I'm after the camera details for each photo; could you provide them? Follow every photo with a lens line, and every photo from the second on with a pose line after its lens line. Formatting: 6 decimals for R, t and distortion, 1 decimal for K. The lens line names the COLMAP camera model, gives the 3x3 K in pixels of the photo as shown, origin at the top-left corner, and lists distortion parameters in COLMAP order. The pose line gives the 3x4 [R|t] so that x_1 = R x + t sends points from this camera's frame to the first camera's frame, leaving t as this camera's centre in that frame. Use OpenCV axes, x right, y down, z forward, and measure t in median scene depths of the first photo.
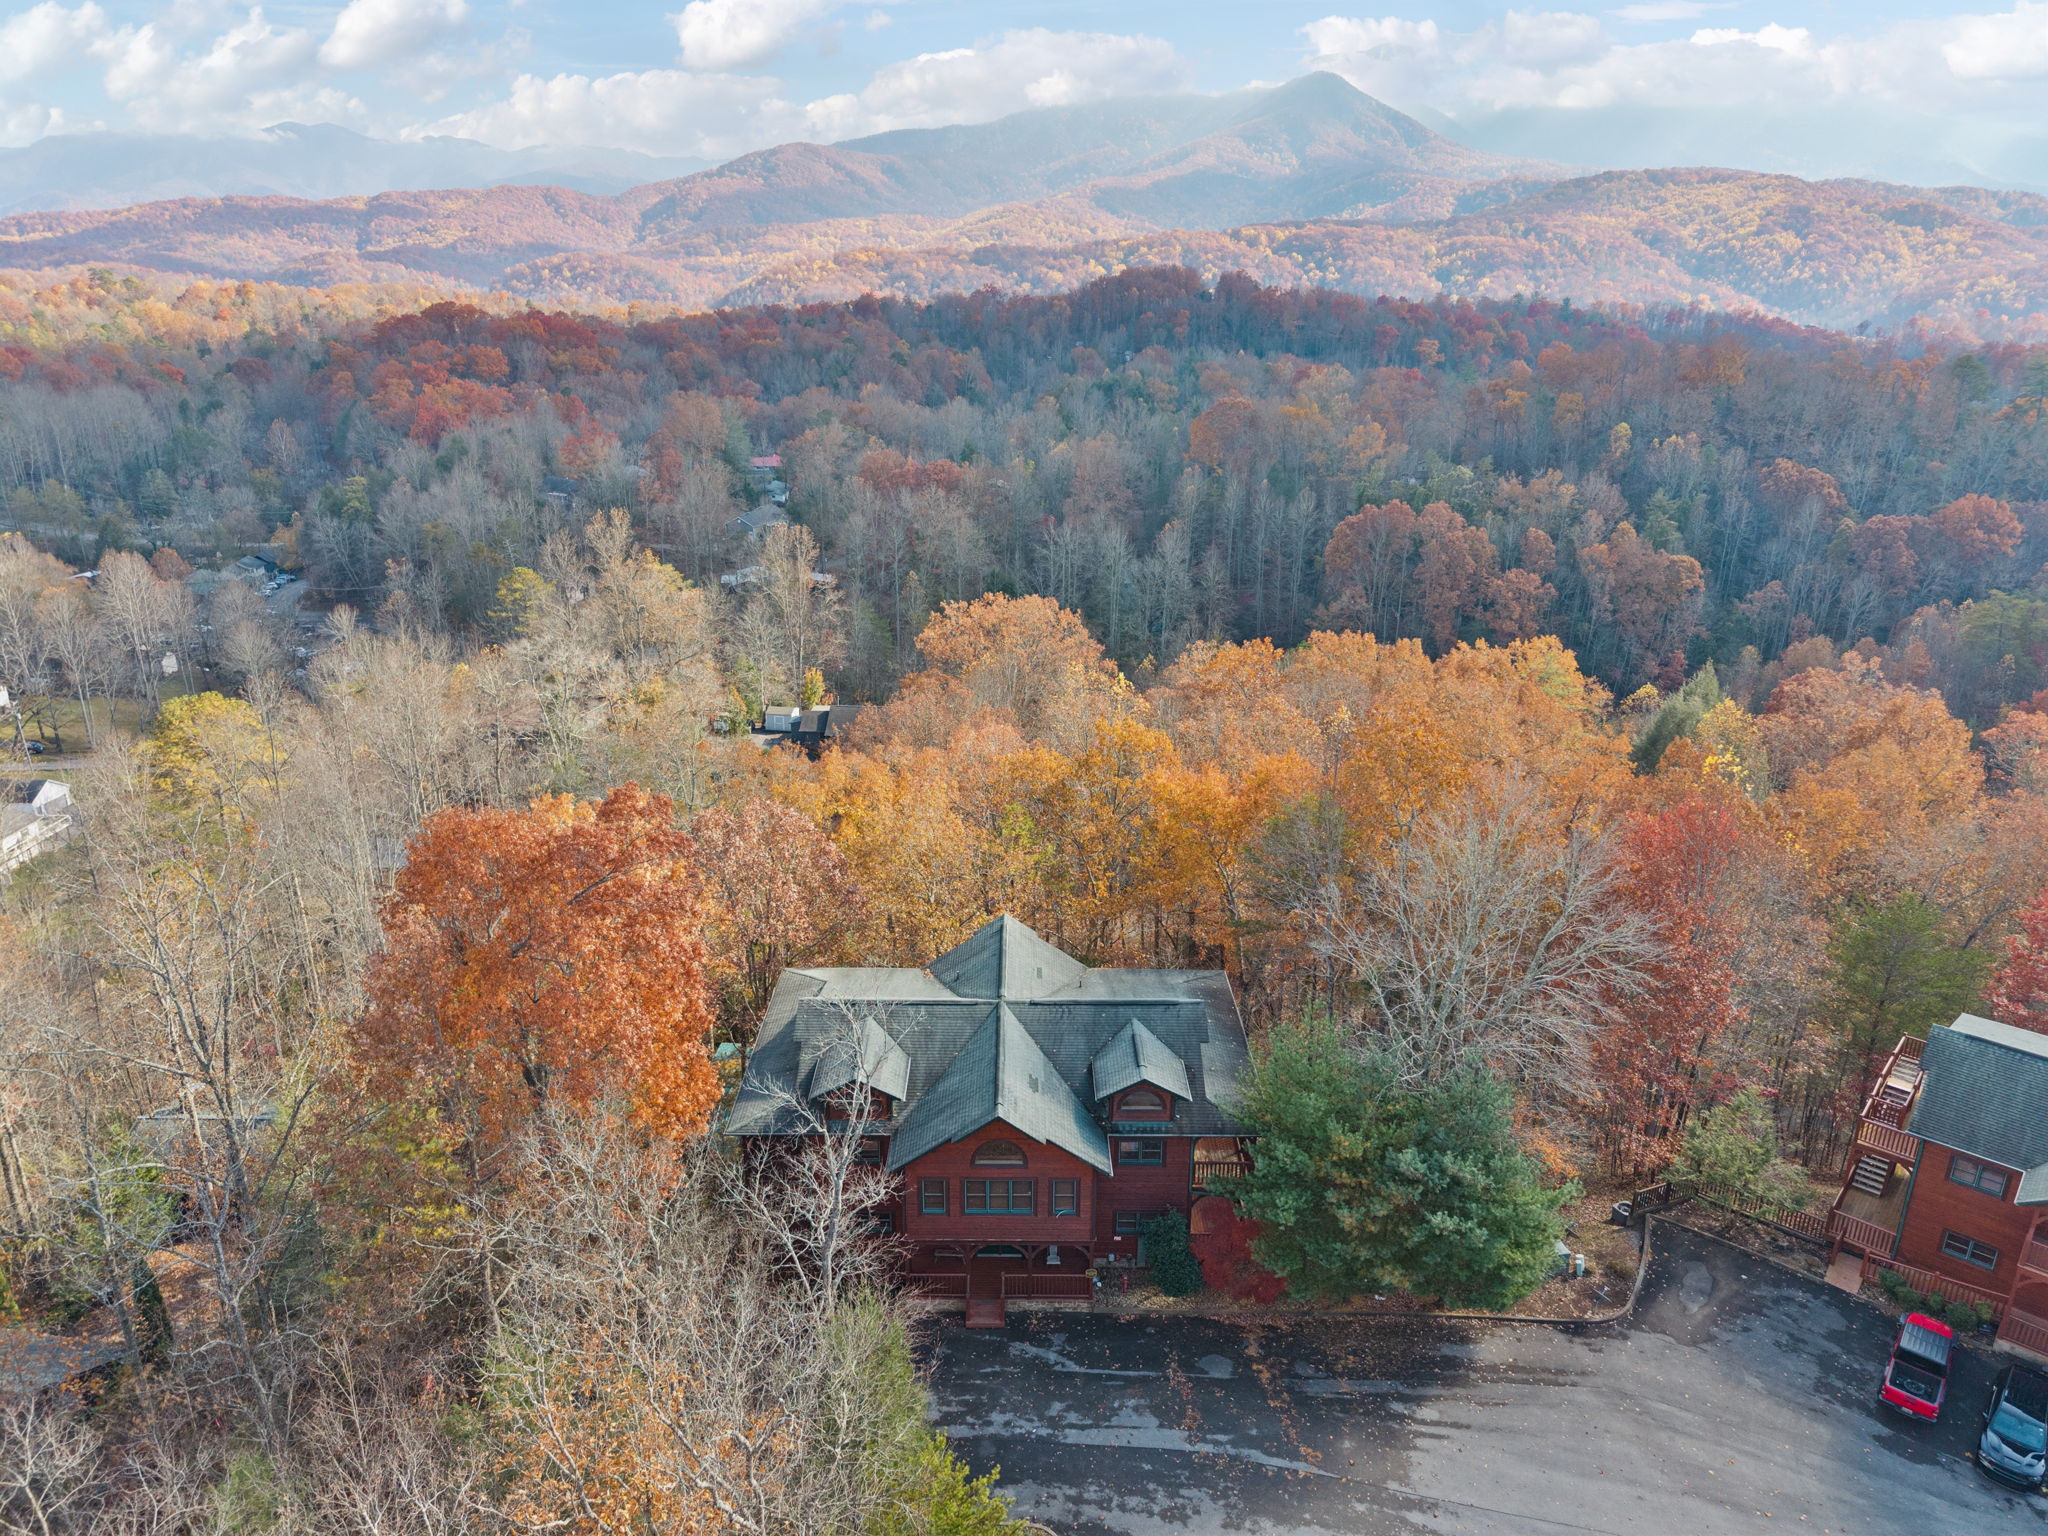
lens RADIAL K [[1355.4, 0, 1029.6], [0, 1355.4, 765.4], [0, 0, 1]] dist [-0.006568, -0.003864]
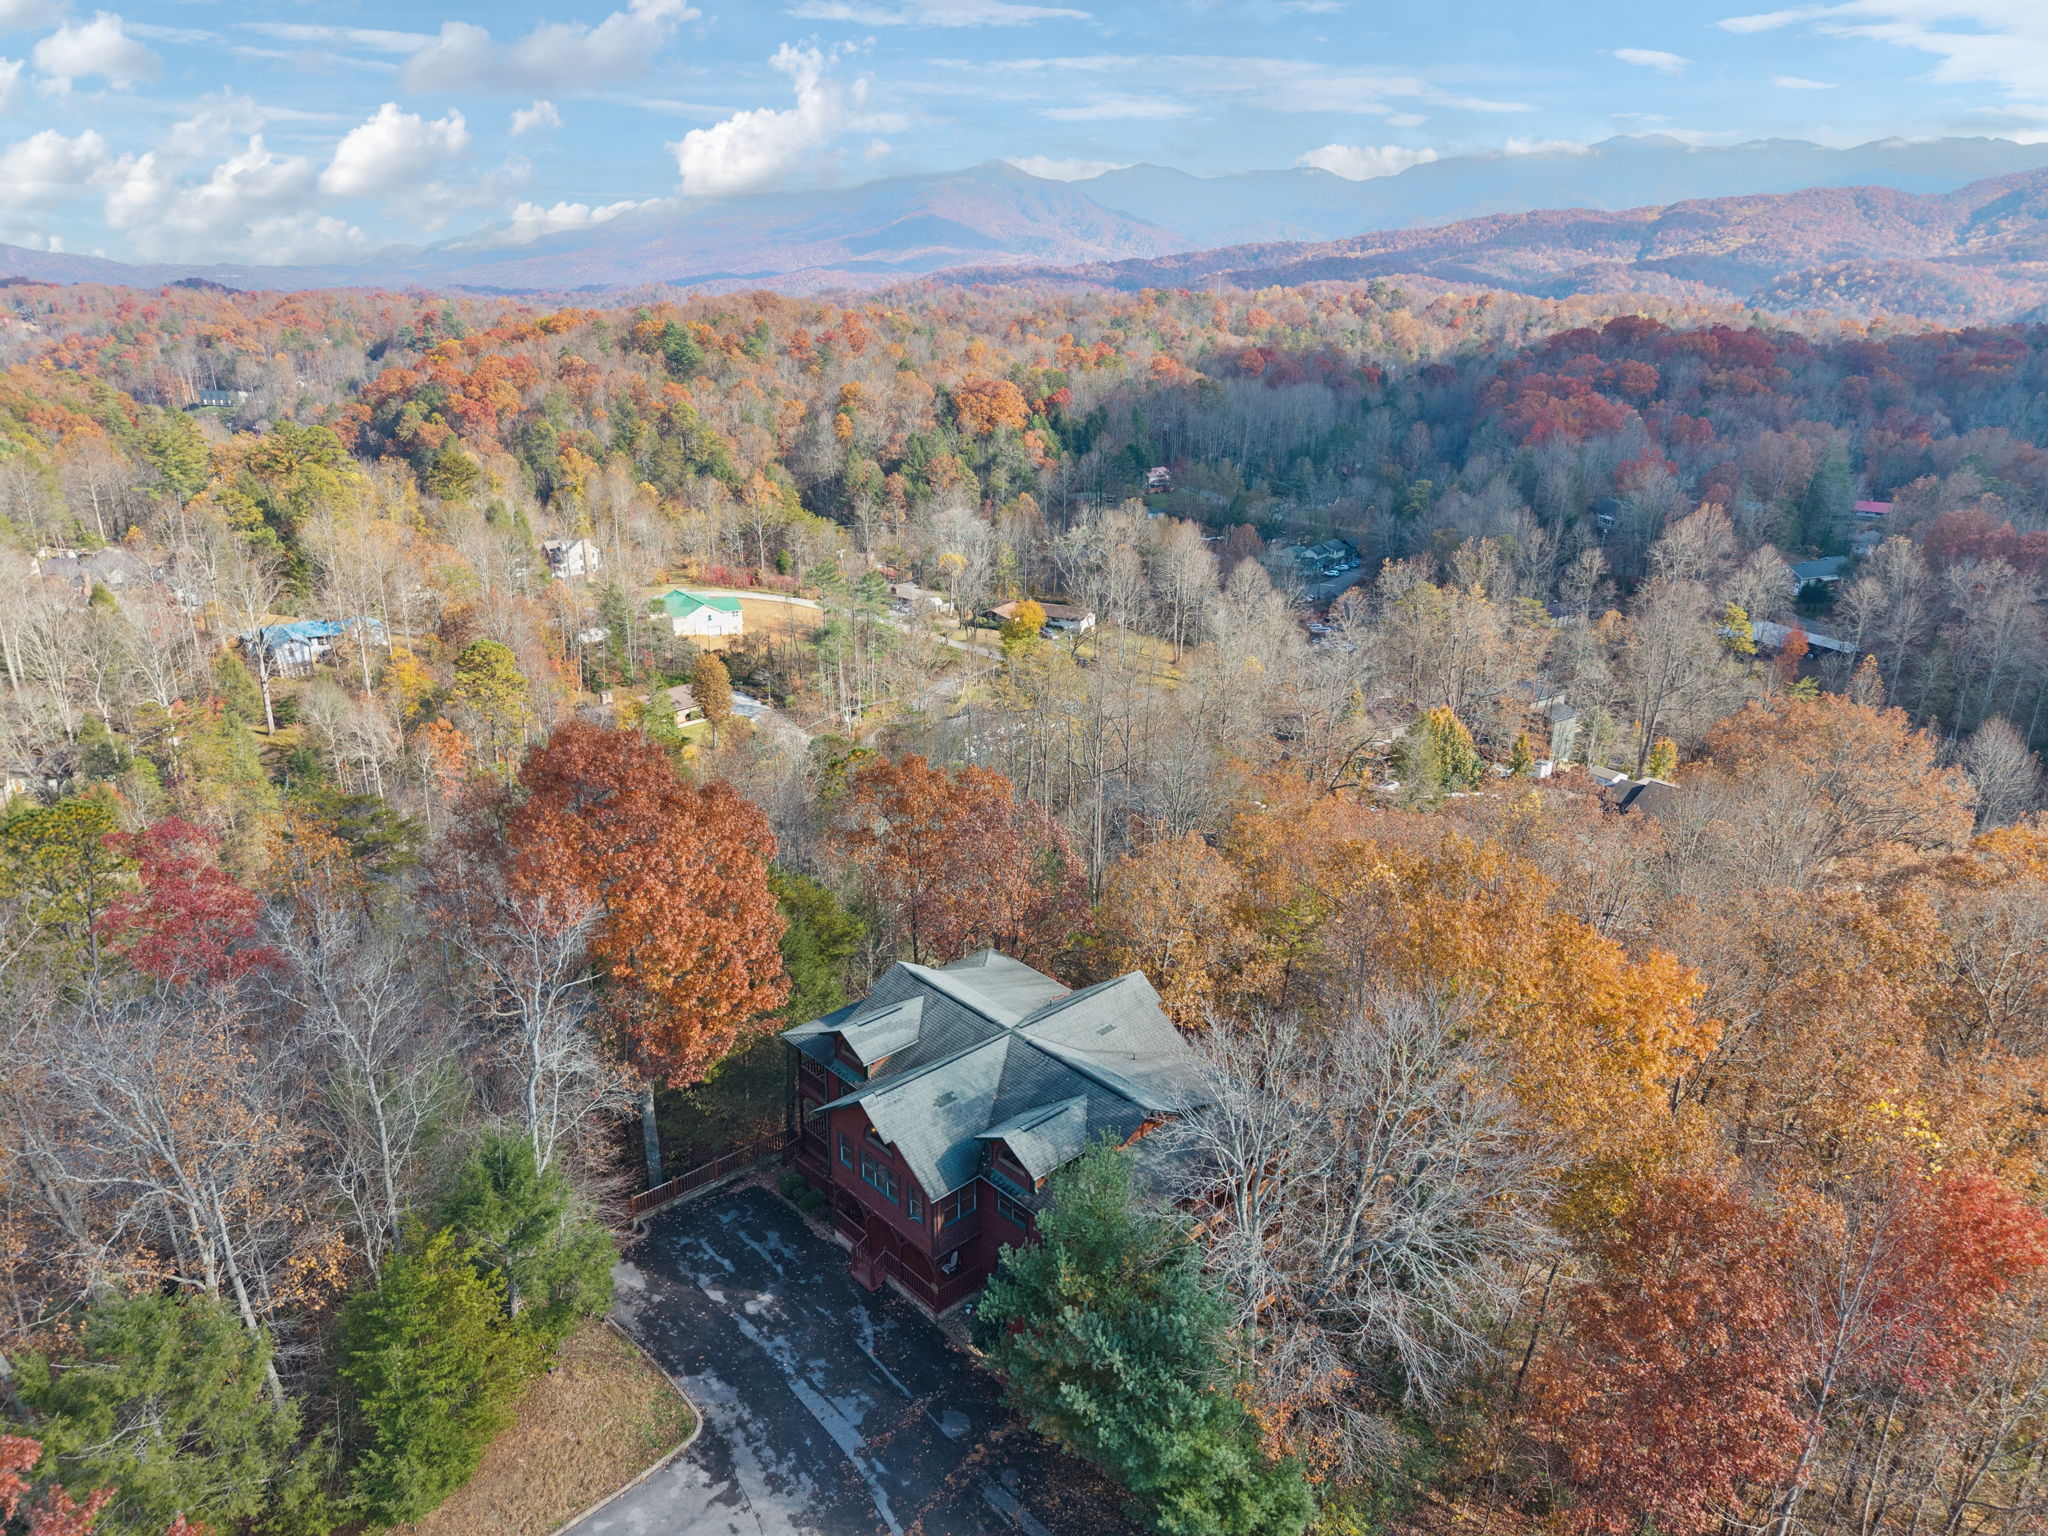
lens RADIAL K [[1364.9, 0, 1024.0], [0, 1364.9, 768.0], [0, 0, 1]] dist [-0.001058, -0.003232]
pose [[0.675758, 0.240014, -0.696954, 0.737476], [-0.245132, 0.964863, 0.094599, -0.137932], [0.695170, 0.106920, 0.710849, 0.238777]]
